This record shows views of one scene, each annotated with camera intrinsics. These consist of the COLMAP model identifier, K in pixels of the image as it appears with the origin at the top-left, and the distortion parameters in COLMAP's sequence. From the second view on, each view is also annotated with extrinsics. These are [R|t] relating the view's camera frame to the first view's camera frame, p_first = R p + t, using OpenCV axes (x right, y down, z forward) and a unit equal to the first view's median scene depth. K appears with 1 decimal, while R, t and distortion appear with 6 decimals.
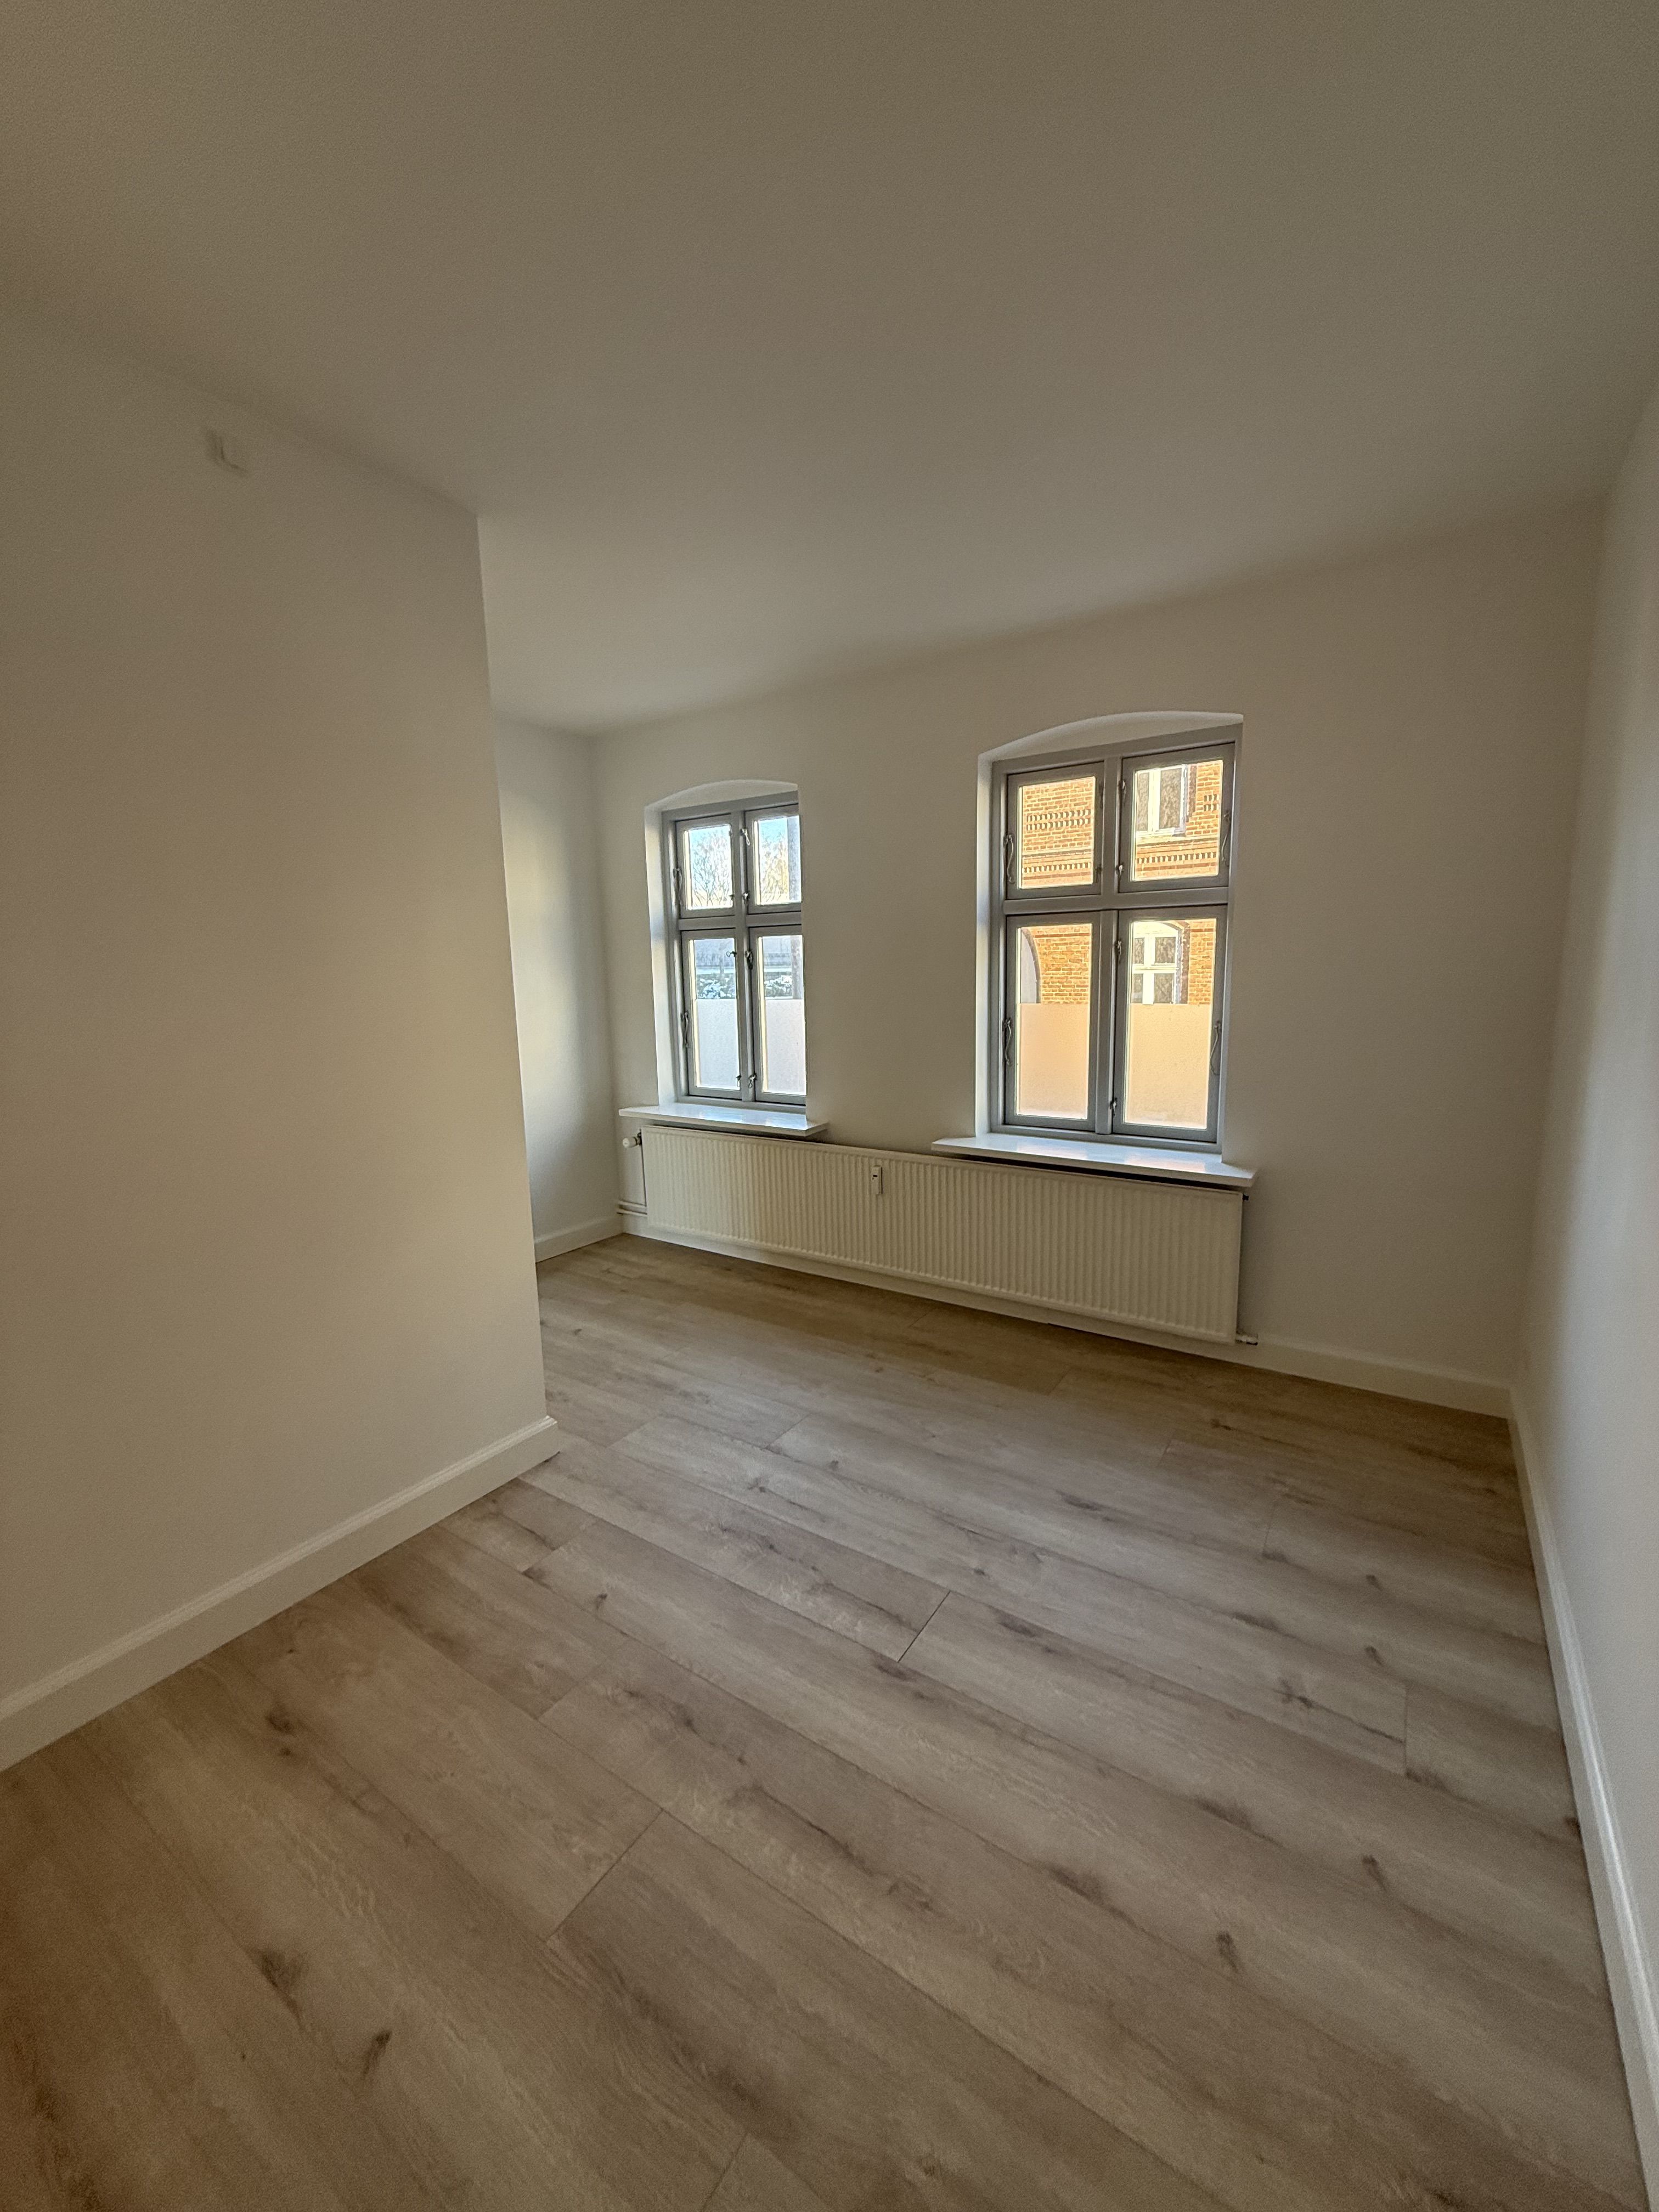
lens RADIAL K [[878.9, 0, 834.6], [0, 878.9, 1101.5], [0, 0, 1]] dist [0.000621, 0.000150]
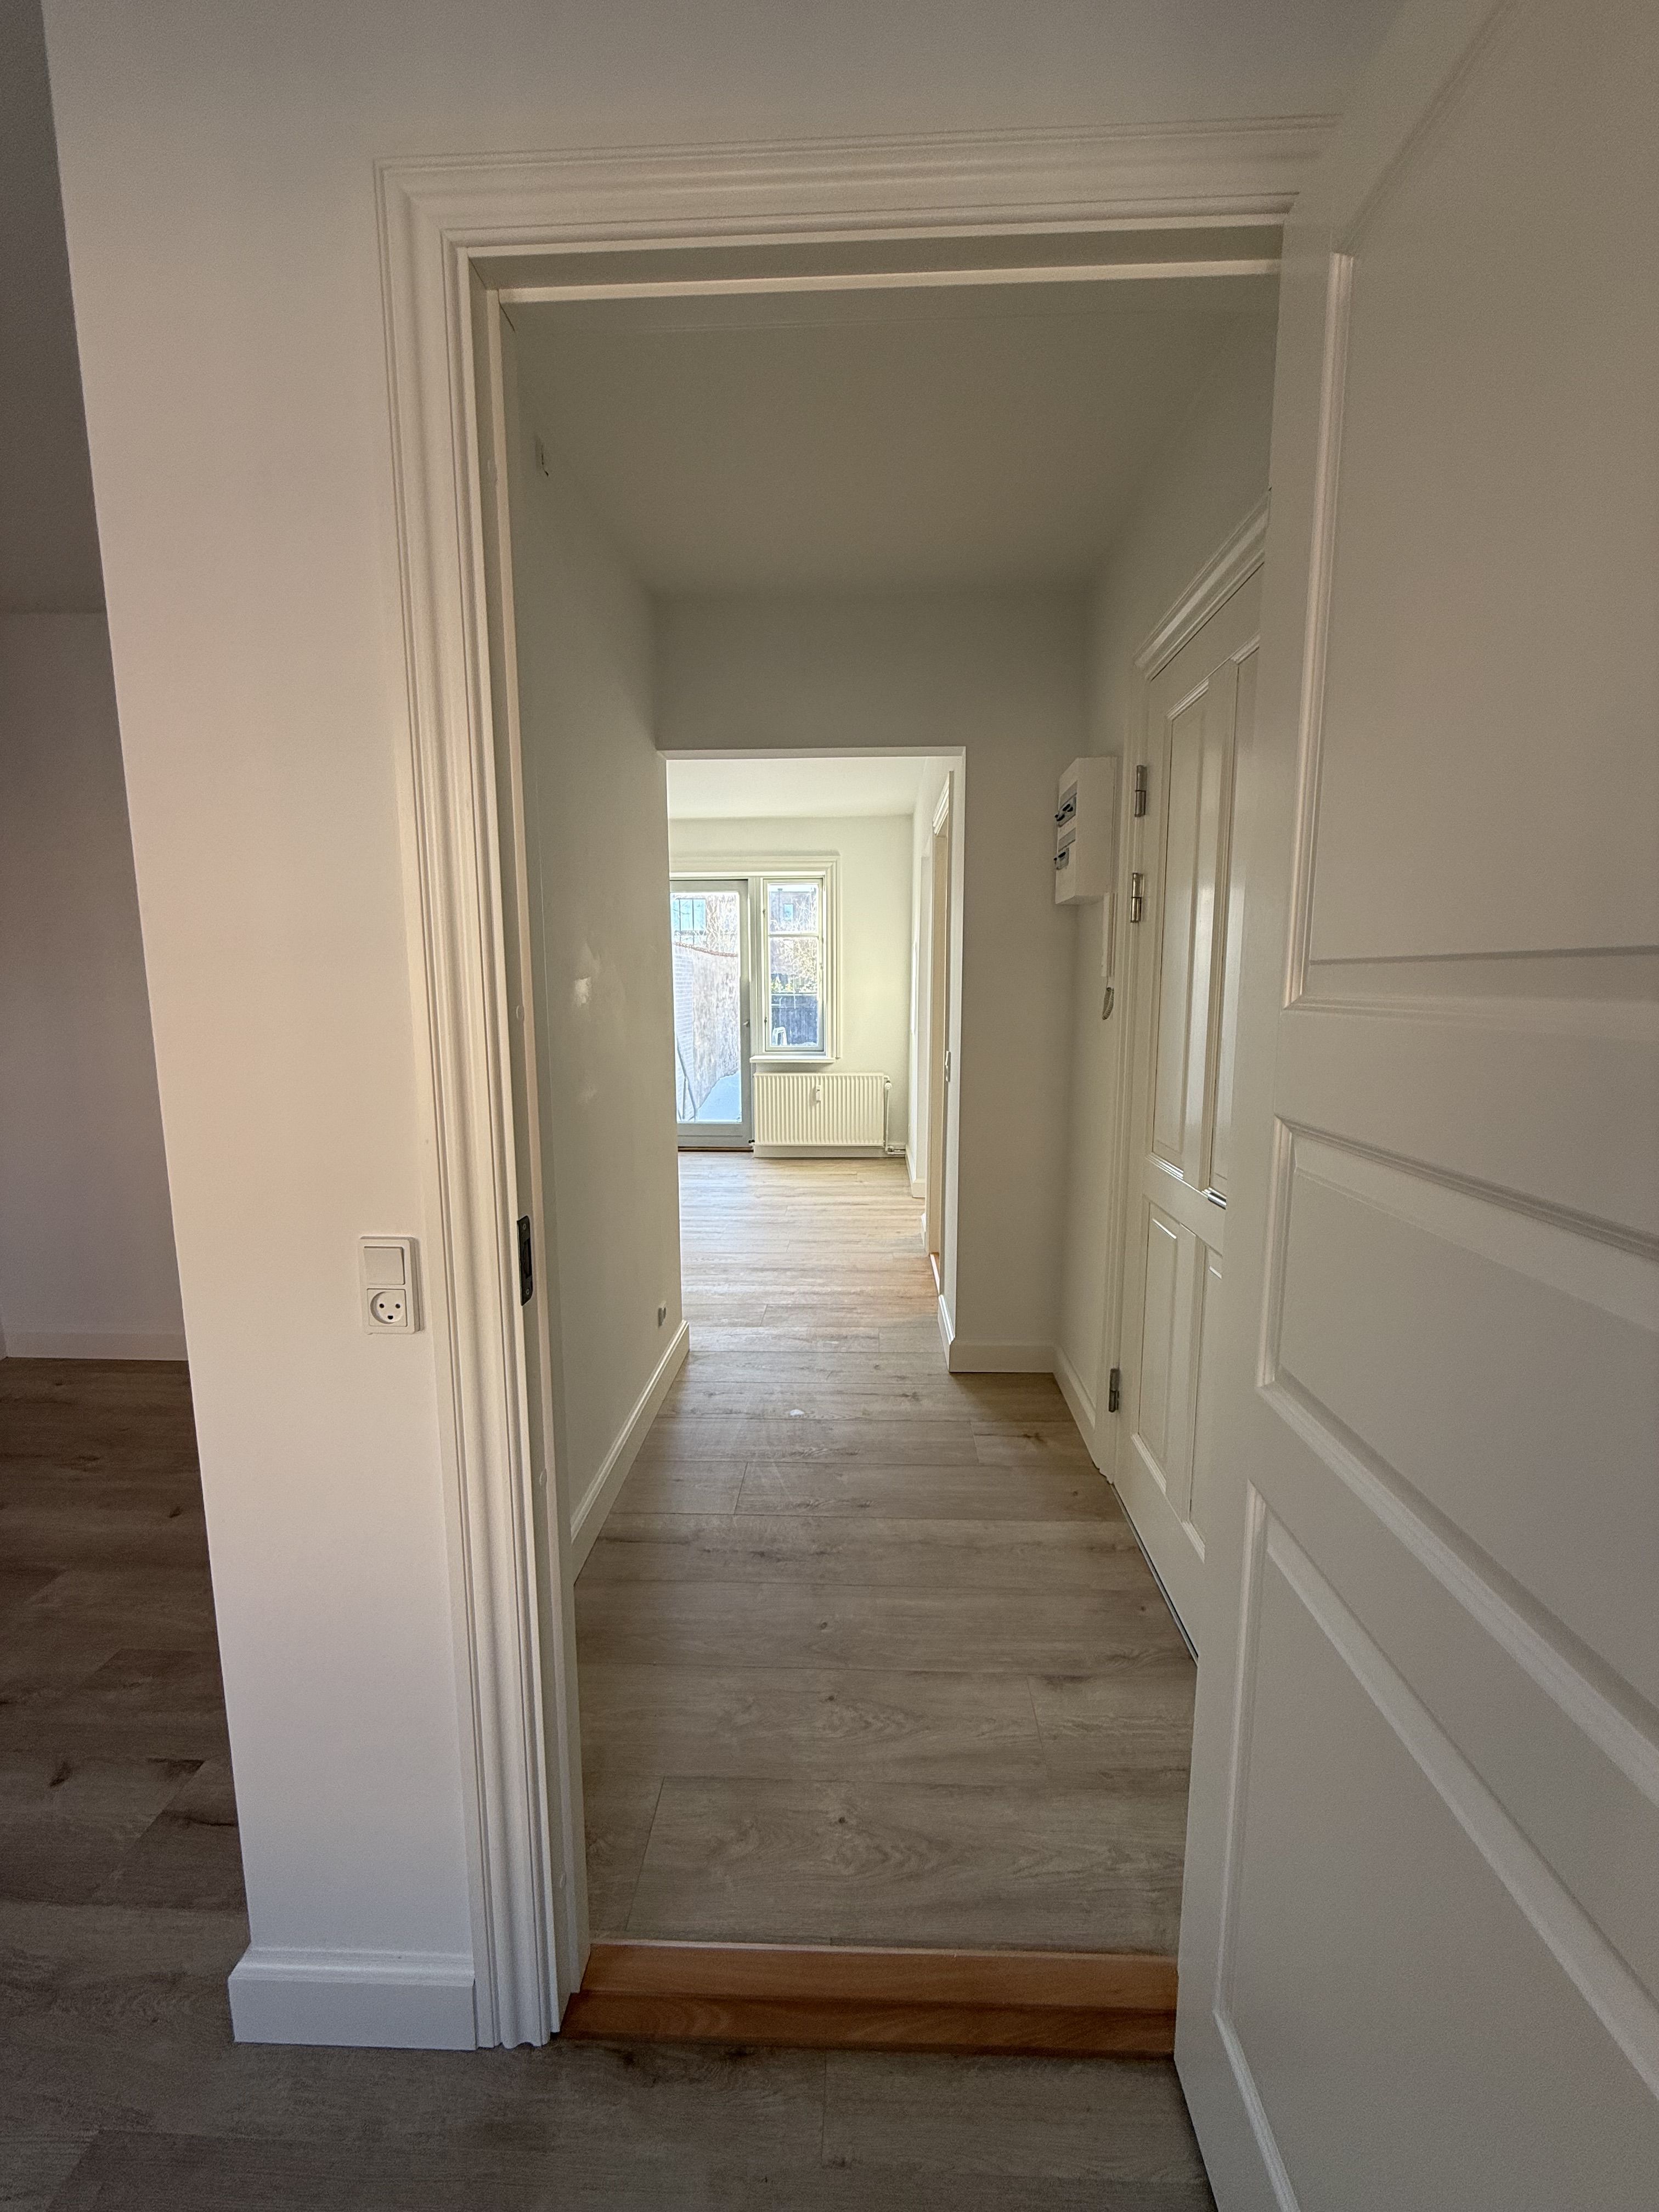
lens RADIAL K [[878.9, 0, 834.6], [0, 878.9, 1101.5], [0, 0, 1]] dist [0.000621, 0.000150]
pose [[-0.858747, 0.097733, -0.502992, -0.452954], [-0.057919, 0.956835, 0.284801, -0.222439], [0.509115, 0.273704, -0.816019, 1.584194]]
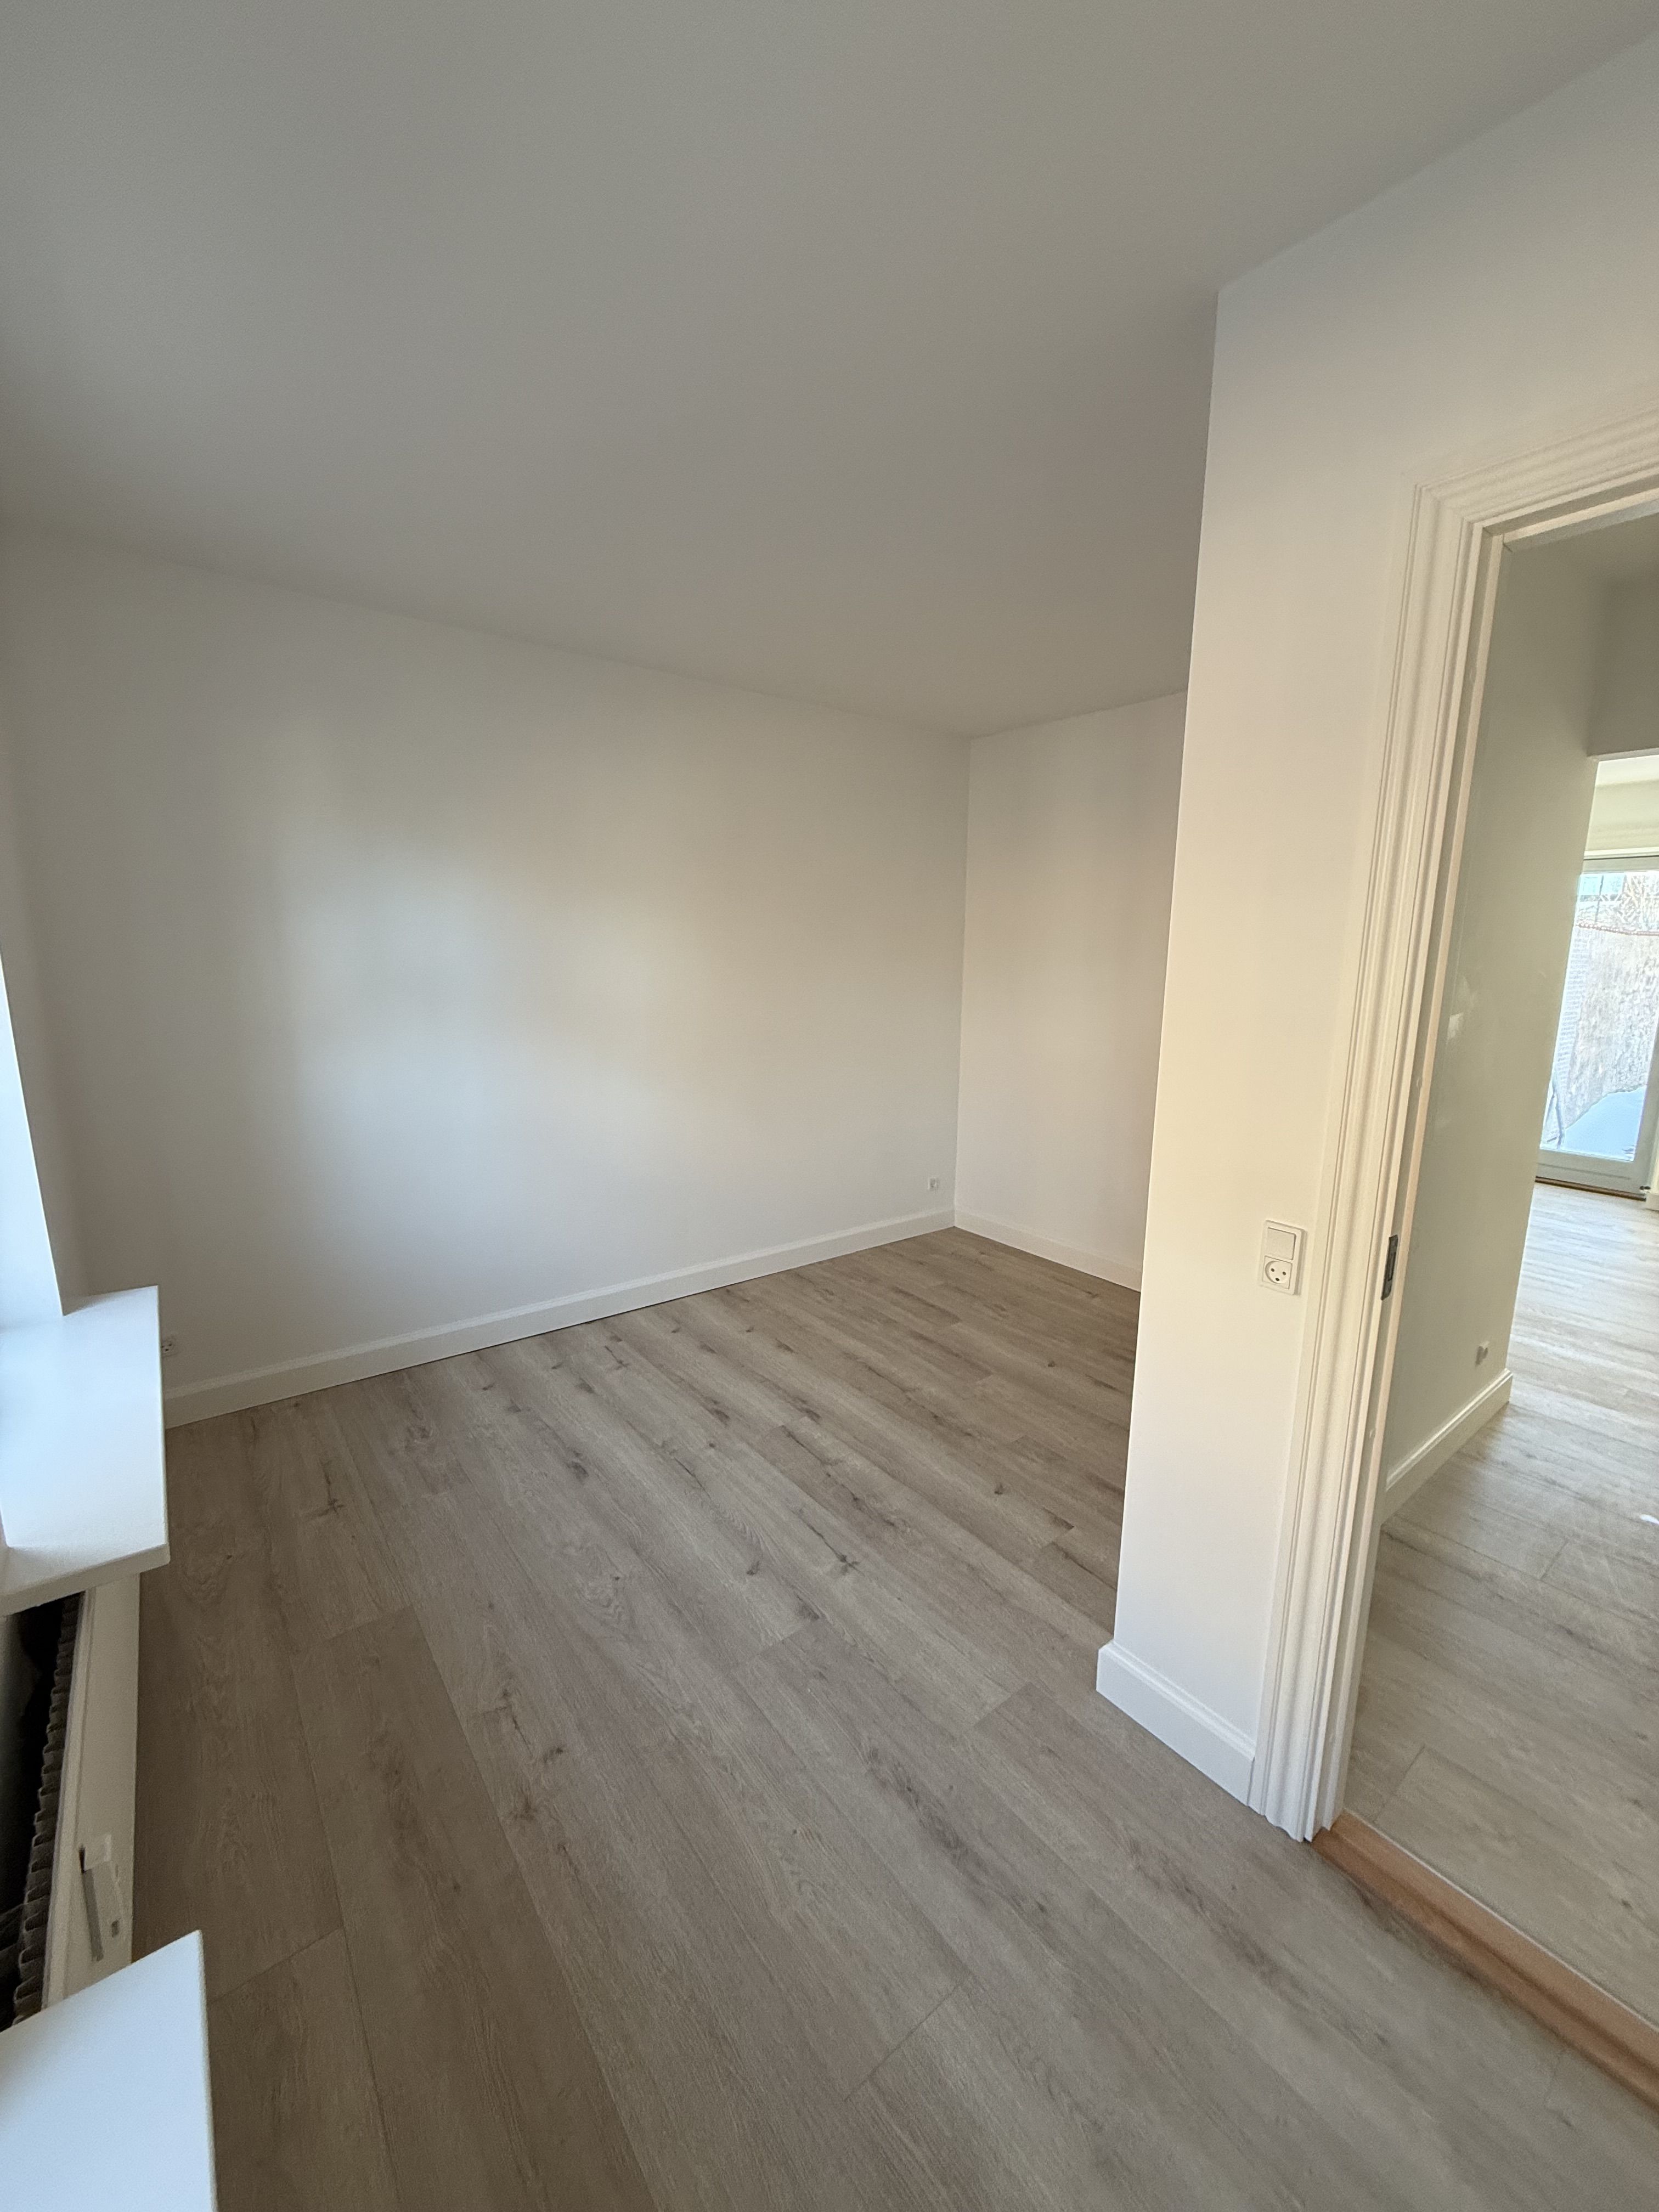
lens RADIAL K [[878.9, 0, 834.6], [0, 878.9, 1101.5], [0, 0, 1]] dist [0.000621, 0.000150]
pose [[-0.948497, -0.044707, 0.313616, -0.360585], [0.059124, 0.947614, 0.313899, -0.321376], [-0.311220, 0.316274, -0.896165, 1.770425]]
